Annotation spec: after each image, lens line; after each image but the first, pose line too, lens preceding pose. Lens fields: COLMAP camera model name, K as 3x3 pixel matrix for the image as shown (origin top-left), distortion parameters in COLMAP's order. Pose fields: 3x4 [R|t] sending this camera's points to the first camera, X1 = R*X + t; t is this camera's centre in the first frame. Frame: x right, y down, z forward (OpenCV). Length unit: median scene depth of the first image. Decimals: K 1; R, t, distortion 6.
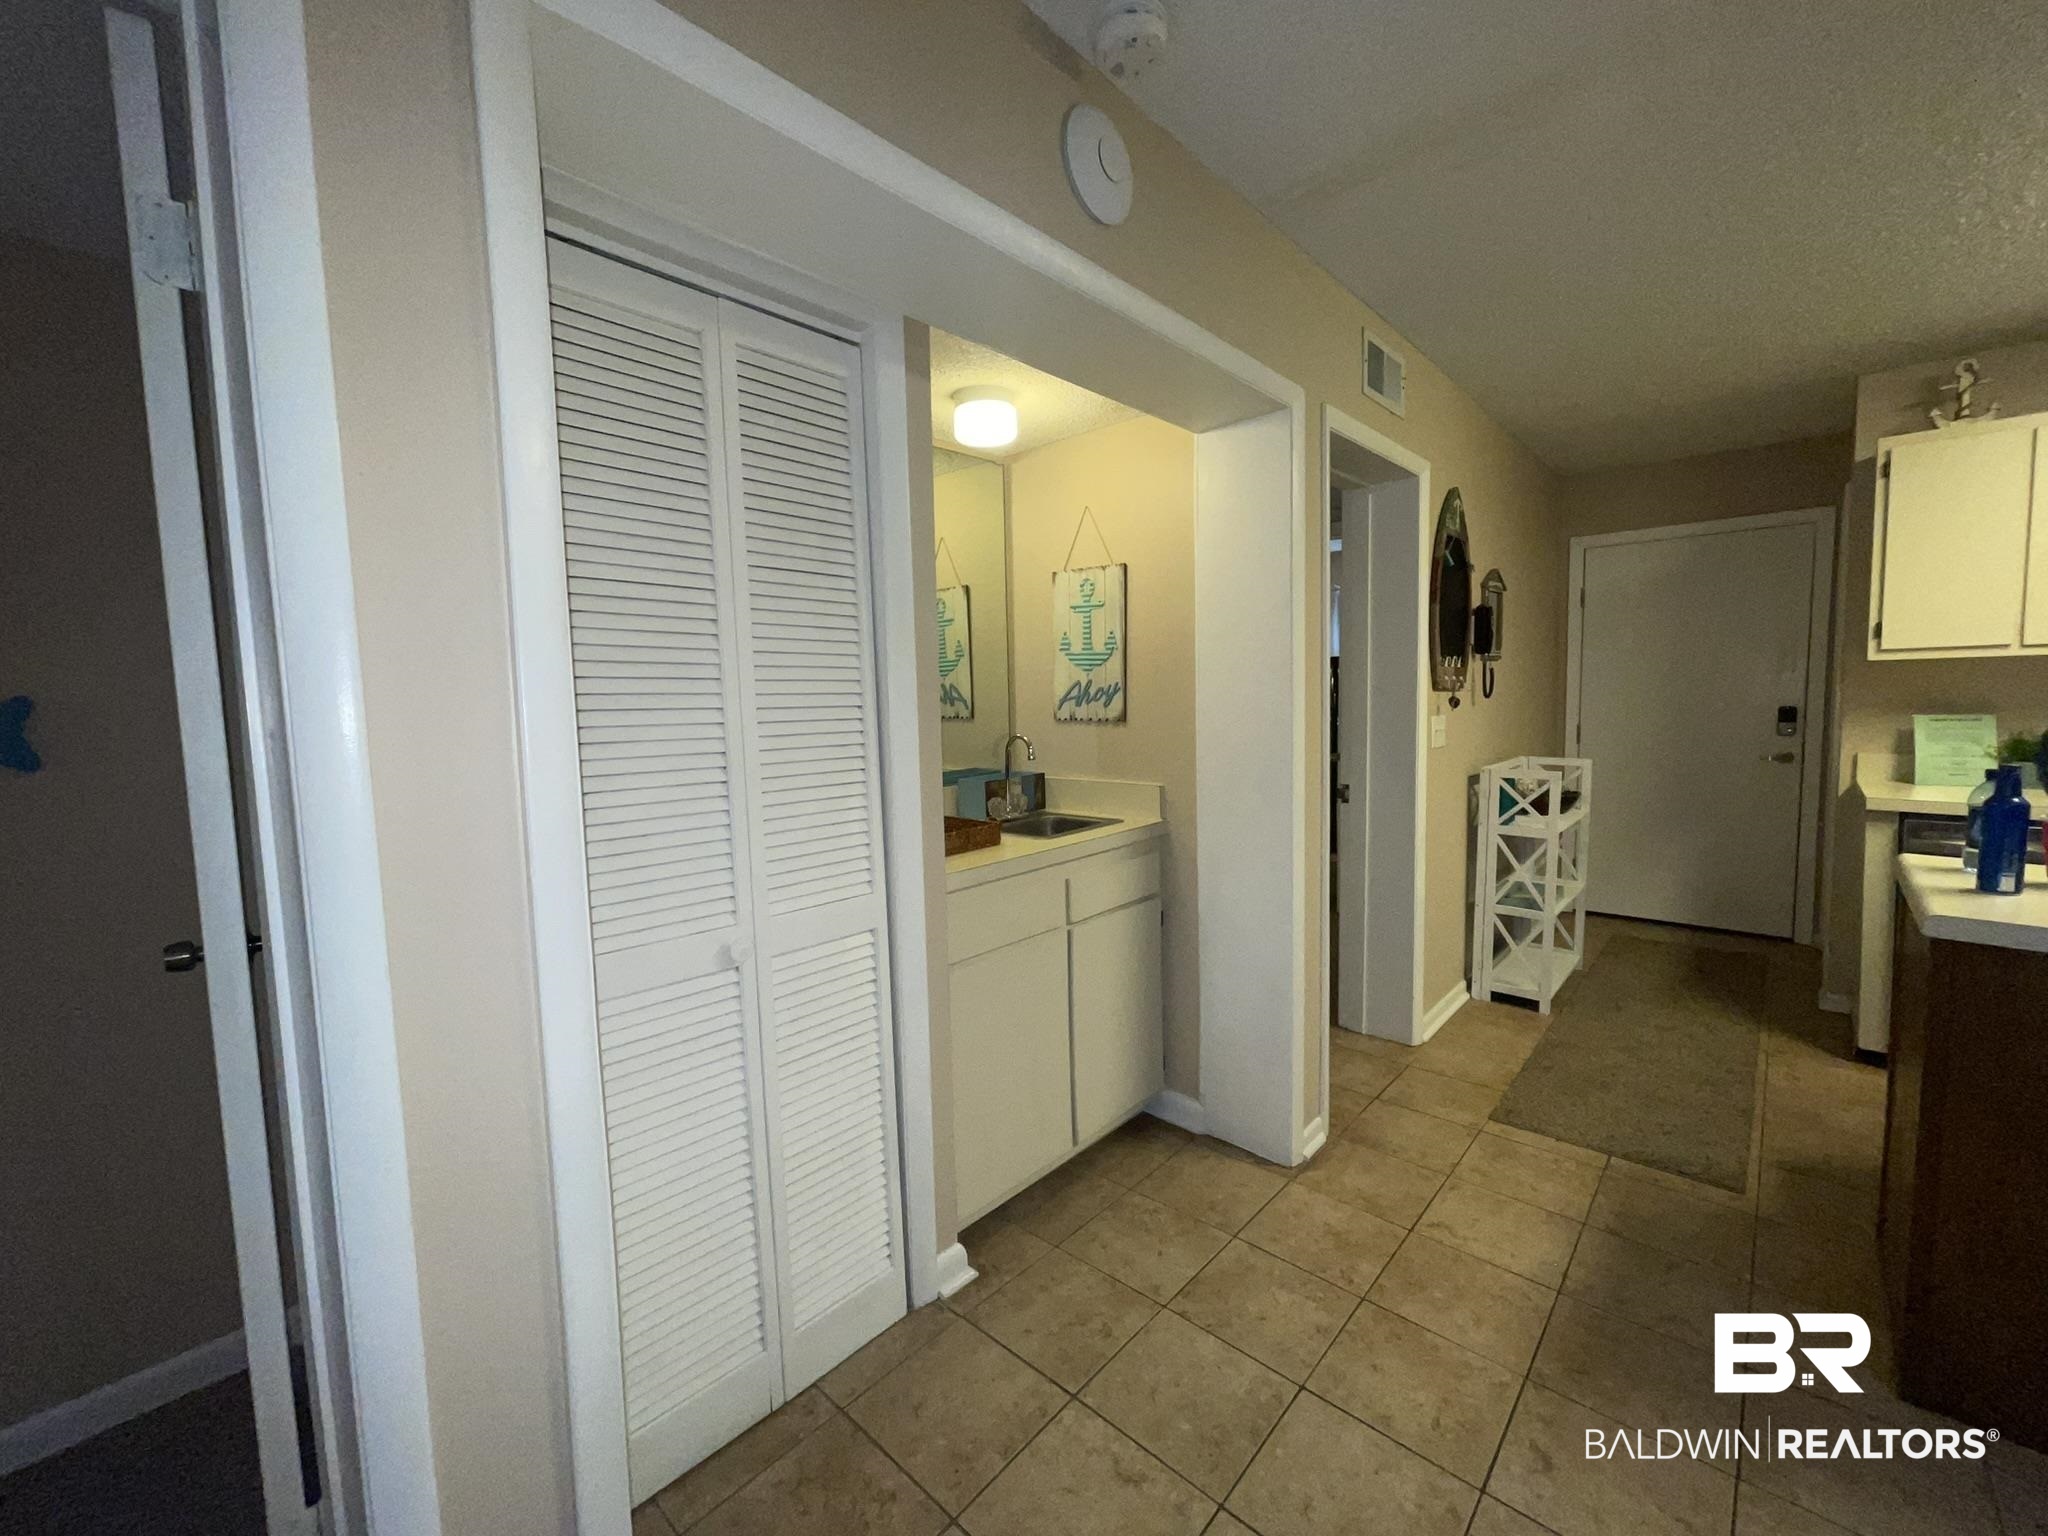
lens RADIAL K [[819.9, 0, 1024.0], [0, 819.9, 768.0], [0, 0, 1]] dist [-0.000215, -0.000045]
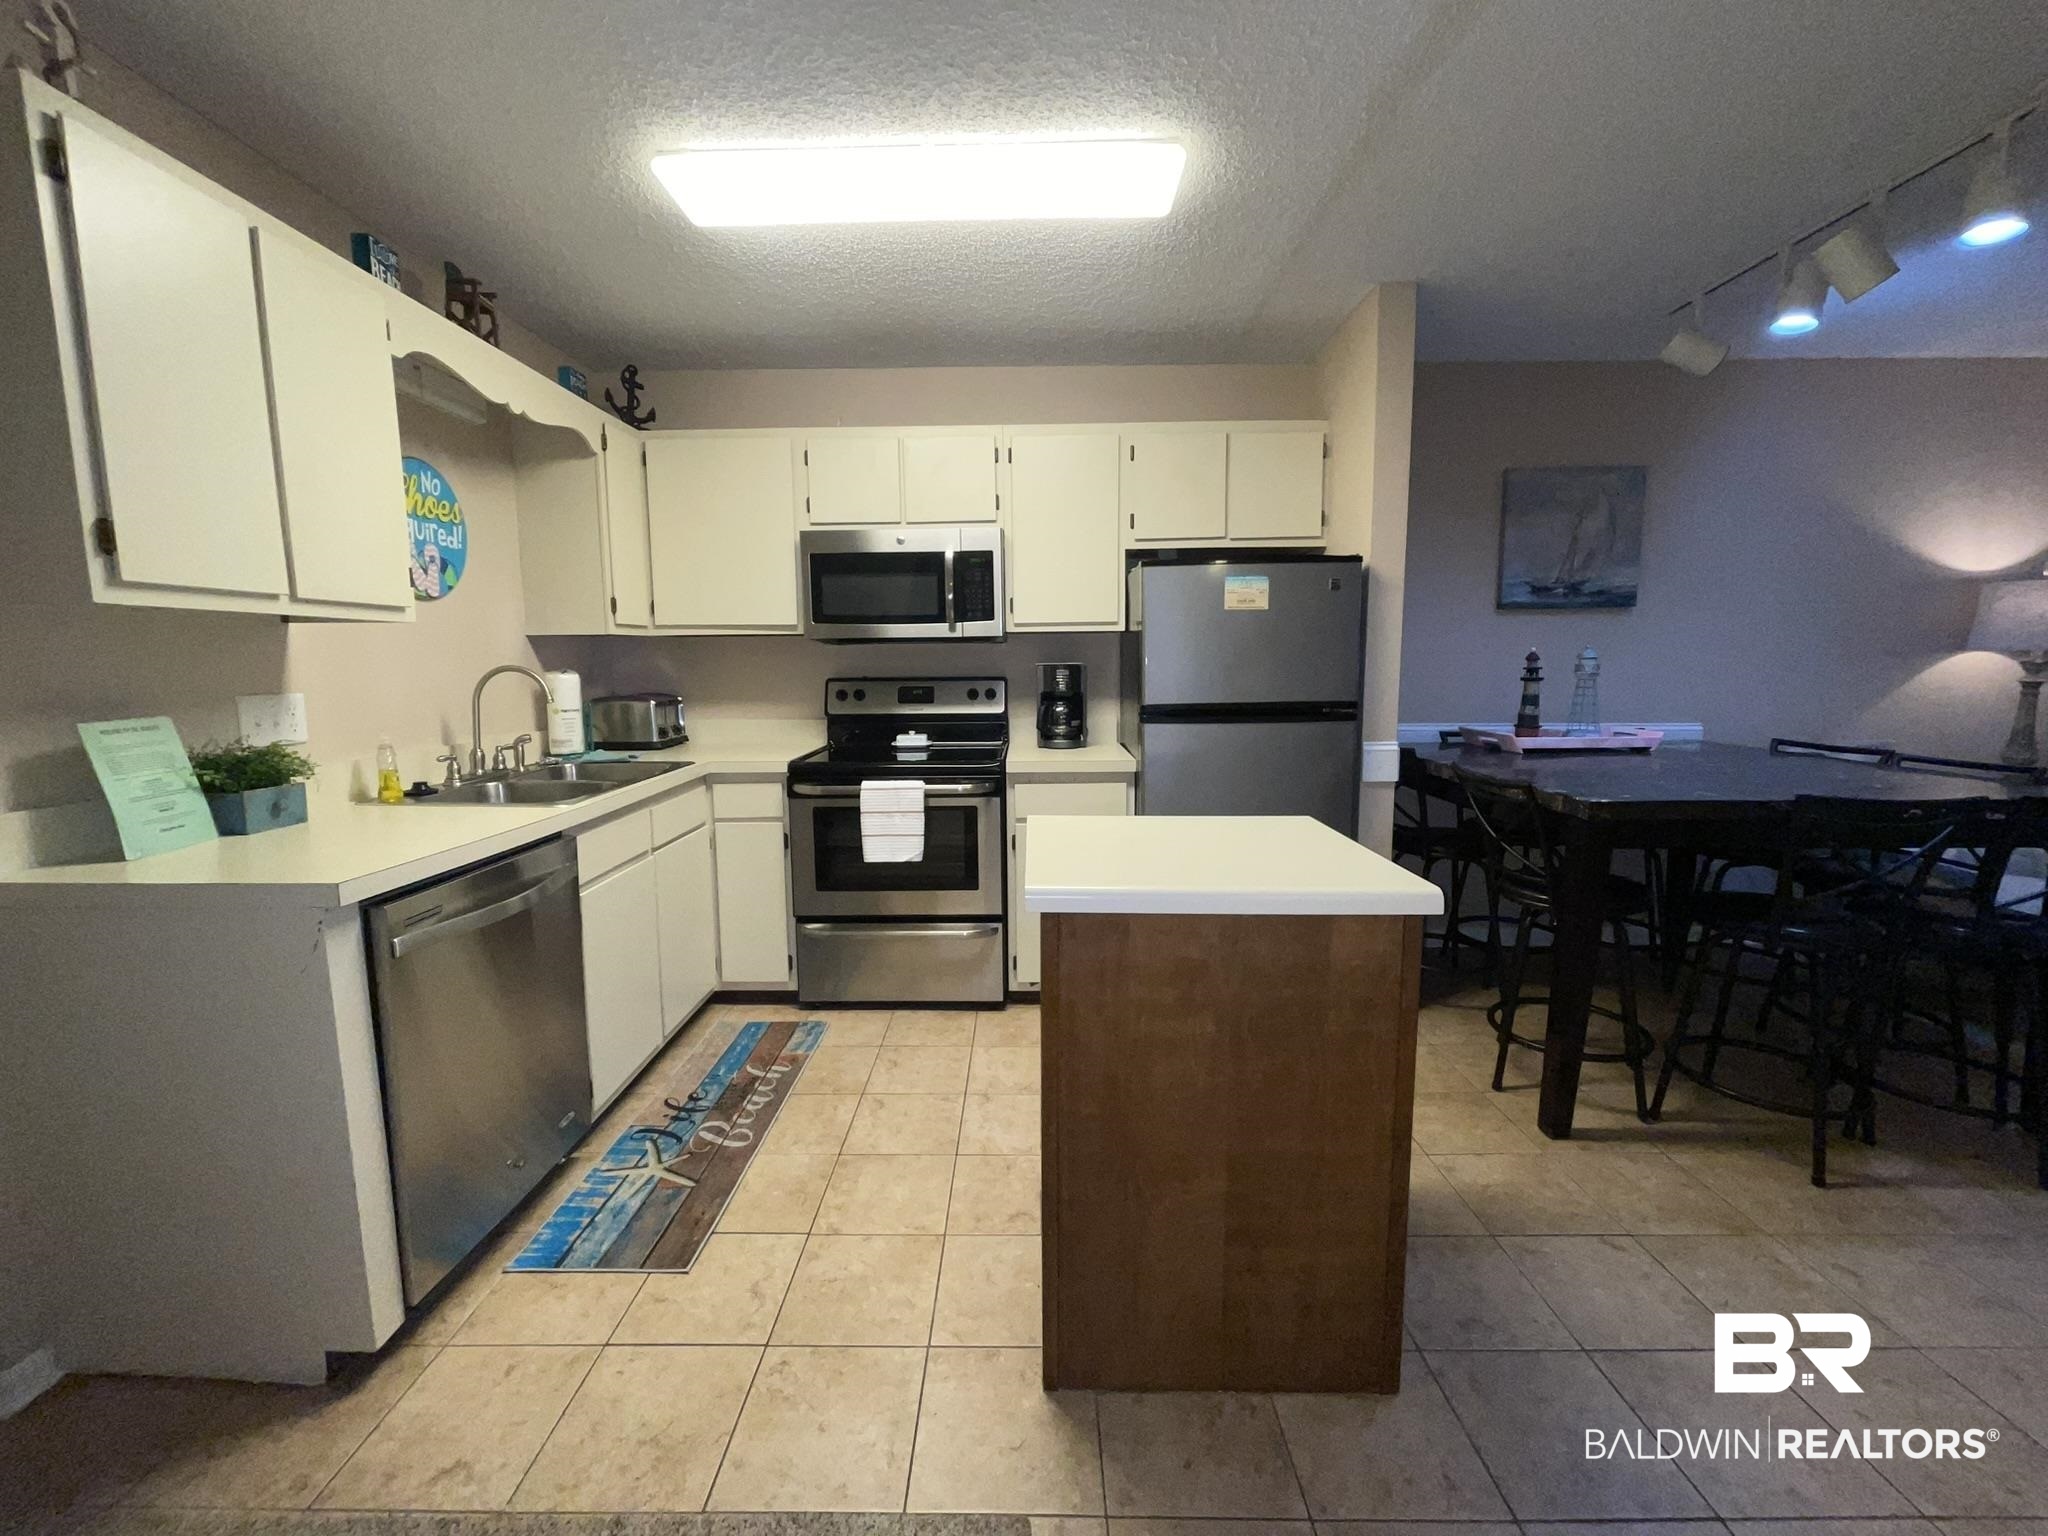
lens RADIAL K [[842.4, 0, 1024.0], [0, 842.4, 768.0], [0, 0, 1]] dist [-0.000906, -0.000241]
pose [[-0.668593, -0.071279, 0.740205, 0.358290], [0.081950, 0.982270, 0.168611, -0.081635], [-0.739099, 0.173392, -0.650897, 0.966053]]
